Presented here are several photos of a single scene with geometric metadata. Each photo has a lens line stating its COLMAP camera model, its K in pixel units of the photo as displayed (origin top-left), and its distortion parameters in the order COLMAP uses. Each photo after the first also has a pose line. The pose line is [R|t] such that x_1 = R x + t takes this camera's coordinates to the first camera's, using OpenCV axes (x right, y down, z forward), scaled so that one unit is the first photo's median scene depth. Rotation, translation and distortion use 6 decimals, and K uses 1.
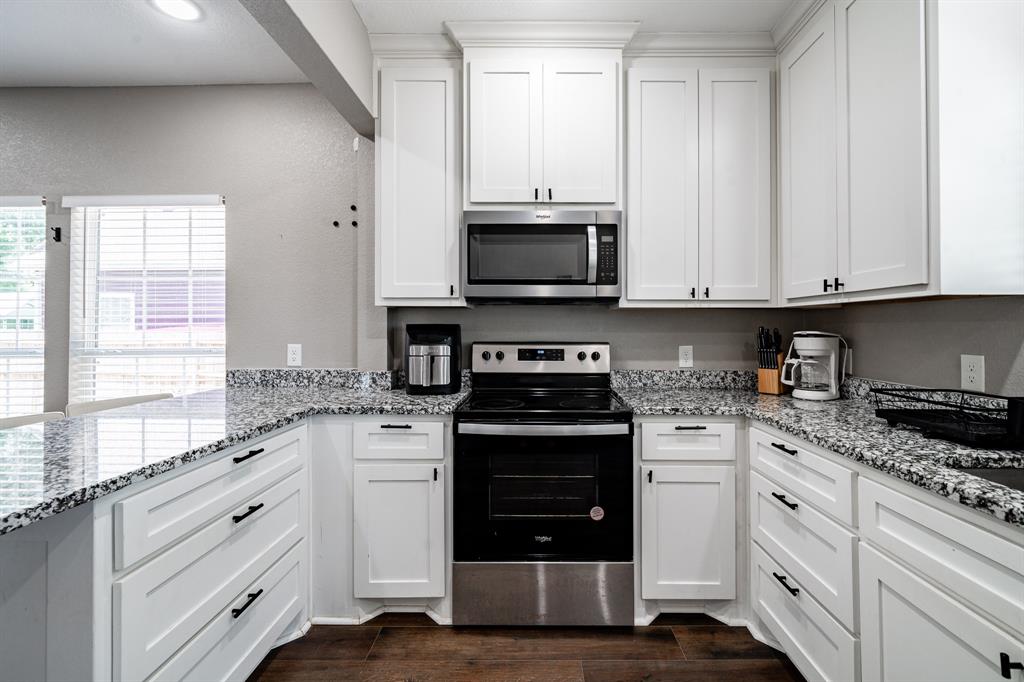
lens RADIAL K [[445.9, 0, 519.7], [0, 445.9, 324.8], [0, 0, 1]] dist [-0.000971, 0.000144]
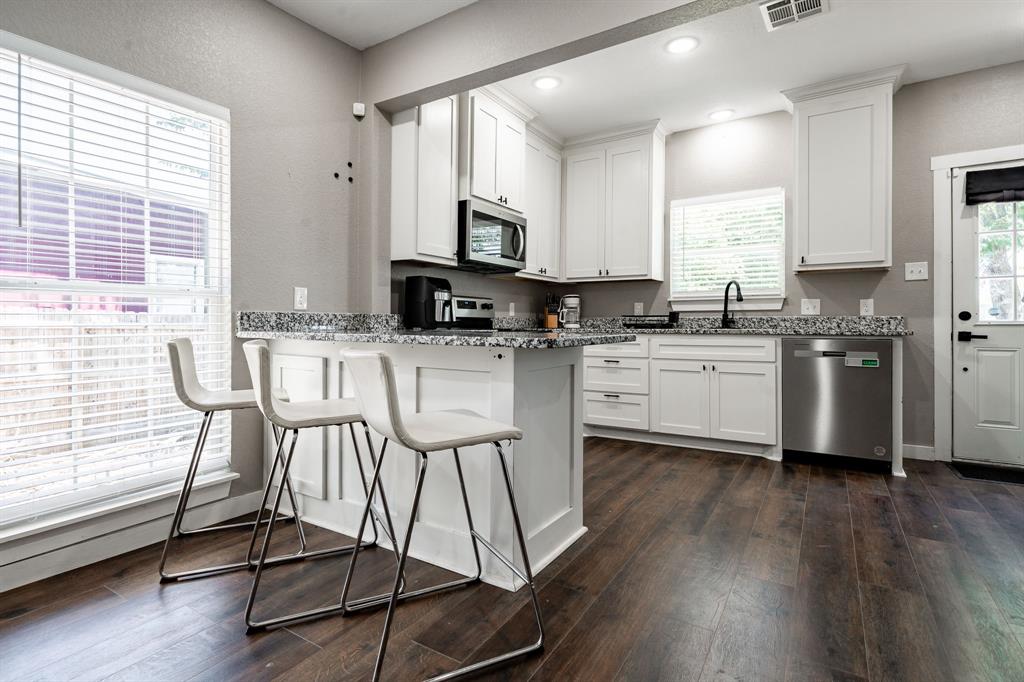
lens RADIAL K [[519.7, 0, 505.5], [0, 519.7, 329.4], [0, 0, 1]] dist [0.000242, 0.001742]
pose [[0.532344, -0.007467, 0.846495, -1.461663], [-0.013786, 0.999752, 0.017488, 0.129676], [-0.846416, -0.020979, 0.532109, 0.003965]]
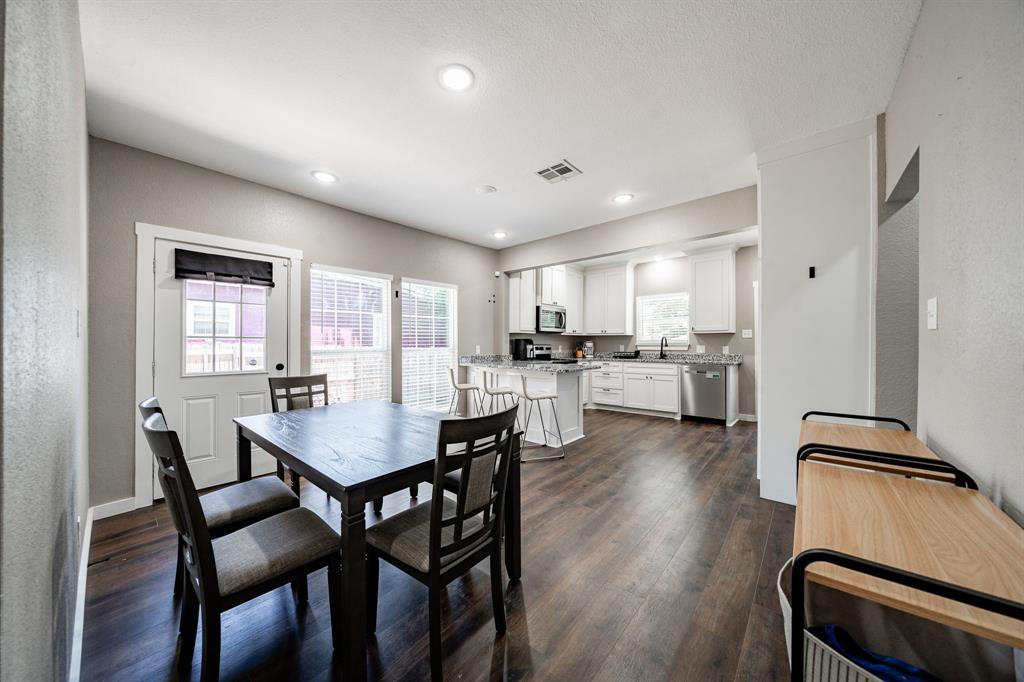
lens RADIAL K [[356.7, 0, 504.9], [0, 356.7, 349.3], [0, 0, 1]] dist [-0.004789, -0.000298]
pose [[0.657794, -0.012406, 0.753095, -2.336401], [-0.008466, 0.999679, 0.023862, 0.015079], [-0.753150, -0.022072, 0.657478, -0.589227]]
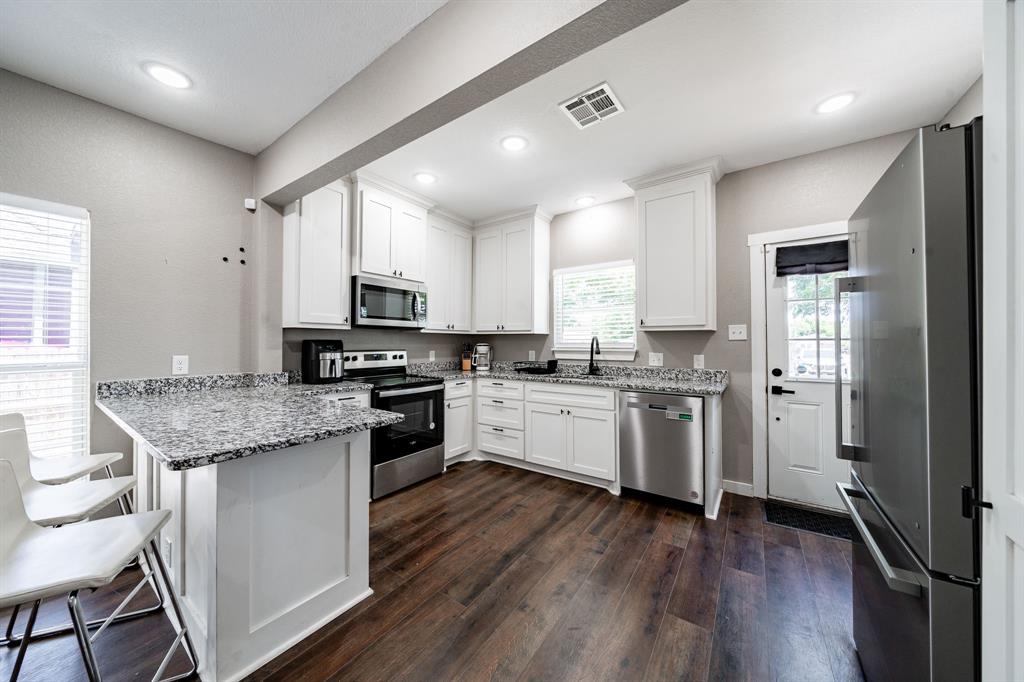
lens RADIAL K [[356.7, 0, 508.6], [0, 356.7, 342.8], [0, 0, 1]] dist [-0.004789, -0.000298]
pose [[0.568298, -0.000711, 0.822822, -0.923384], [-0.011874, 0.999888, 0.009064, -0.010473], [-0.822737, -0.014921, 0.568226, -0.275608]]
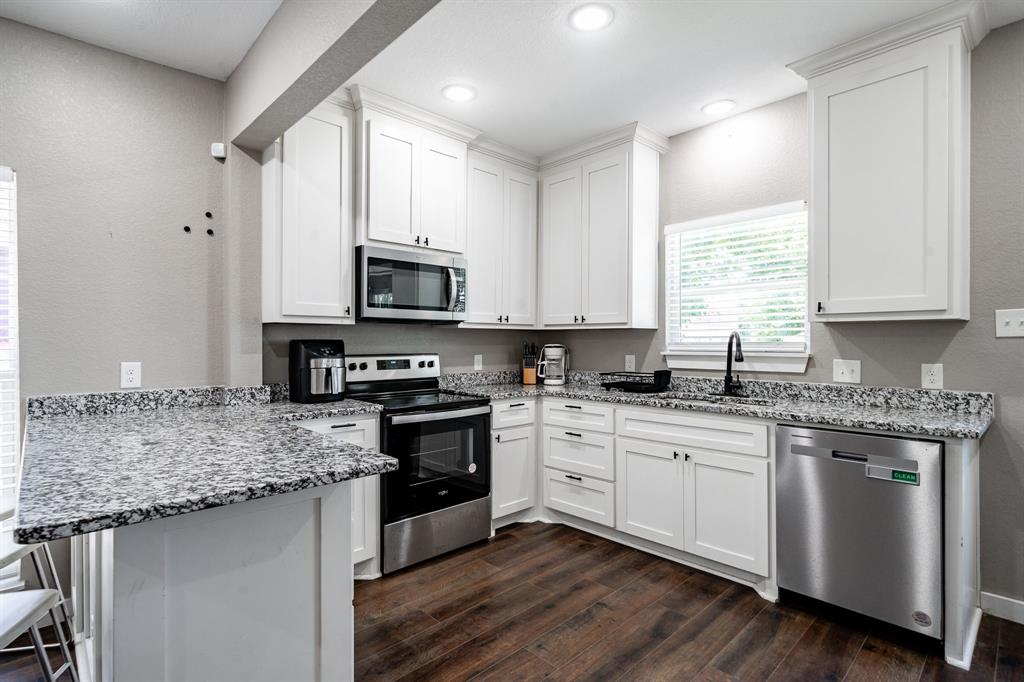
lens RADIAL K [[513.4, 0, 507.7], [0, 513.4, 348.0], [0, 0, 1]] dist [0.003121, 0.000850]
pose [[0.717435, -0.010984, 0.696539, -0.796531], [-0.006976, 0.999712, 0.022950, -0.014072], [-0.696590, -0.021324, 0.717152, -0.255764]]
